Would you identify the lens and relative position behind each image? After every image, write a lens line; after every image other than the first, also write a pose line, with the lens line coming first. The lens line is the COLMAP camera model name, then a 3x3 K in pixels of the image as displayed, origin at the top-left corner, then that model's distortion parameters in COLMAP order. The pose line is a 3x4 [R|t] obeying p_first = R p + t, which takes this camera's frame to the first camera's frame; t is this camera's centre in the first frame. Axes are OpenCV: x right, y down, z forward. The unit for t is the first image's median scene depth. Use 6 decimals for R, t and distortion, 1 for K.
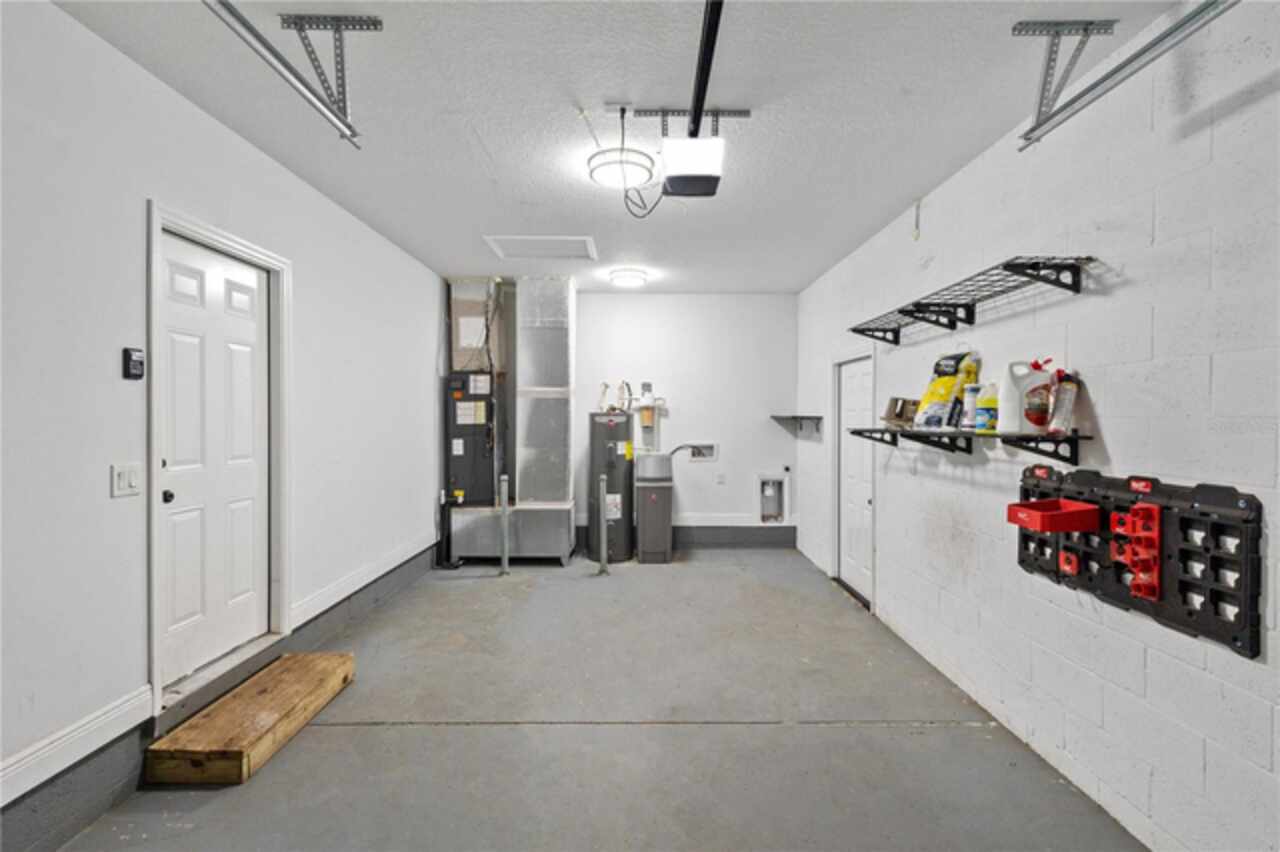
lens RADIAL K [[583.1, 0, 640.5], [0, 583.1, 422.4], [0, 0, 1]] dist [0.004621, 0.000602]
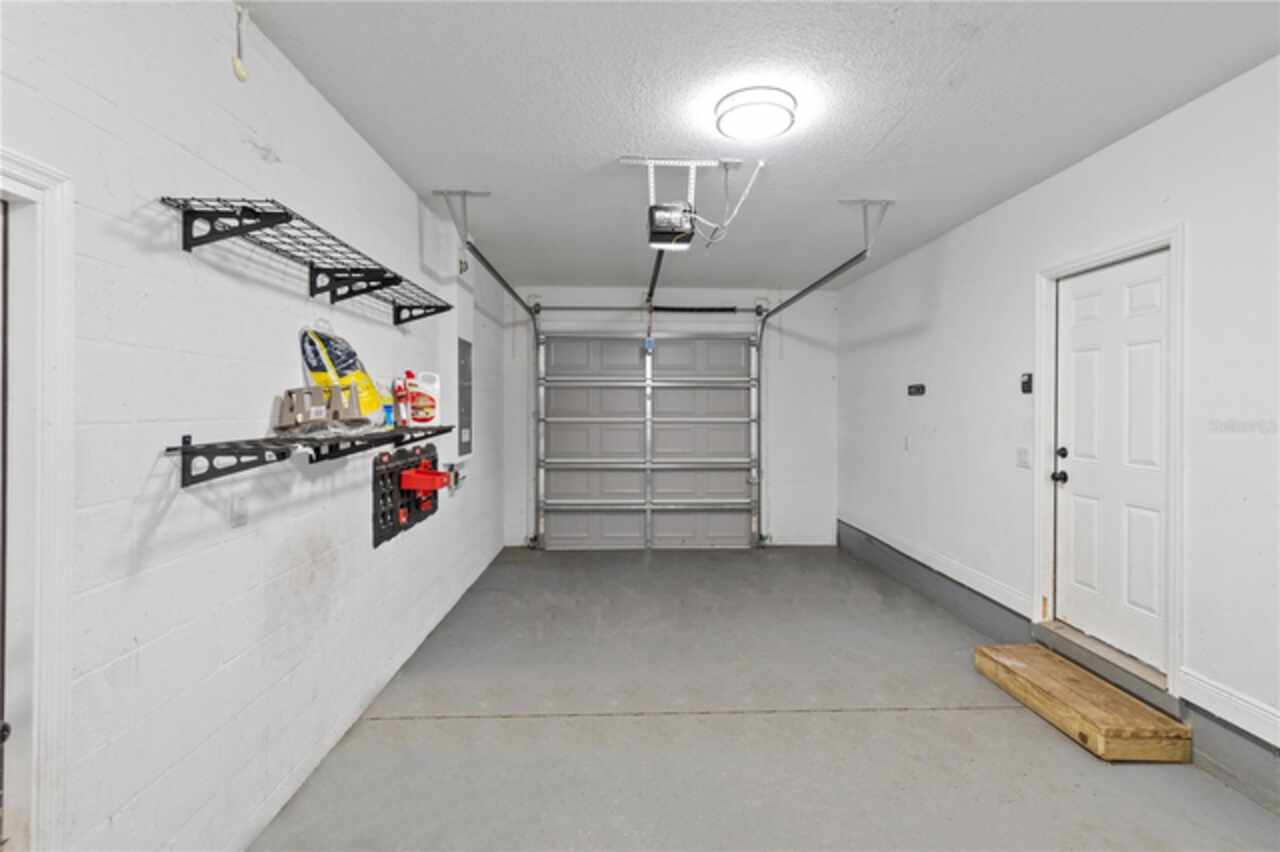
lens RADIAL K [[583.1, 0, 639.6], [0, 583.1, 417.7], [0, 0, 1]] dist [0.004621, 0.000602]
pose [[-0.999582, -0.006785, -0.028092, 0.163397], [-0.007450, 0.999693, 0.023624, -0.029530], [0.027923, 0.023824, -0.999326, 1.986989]]
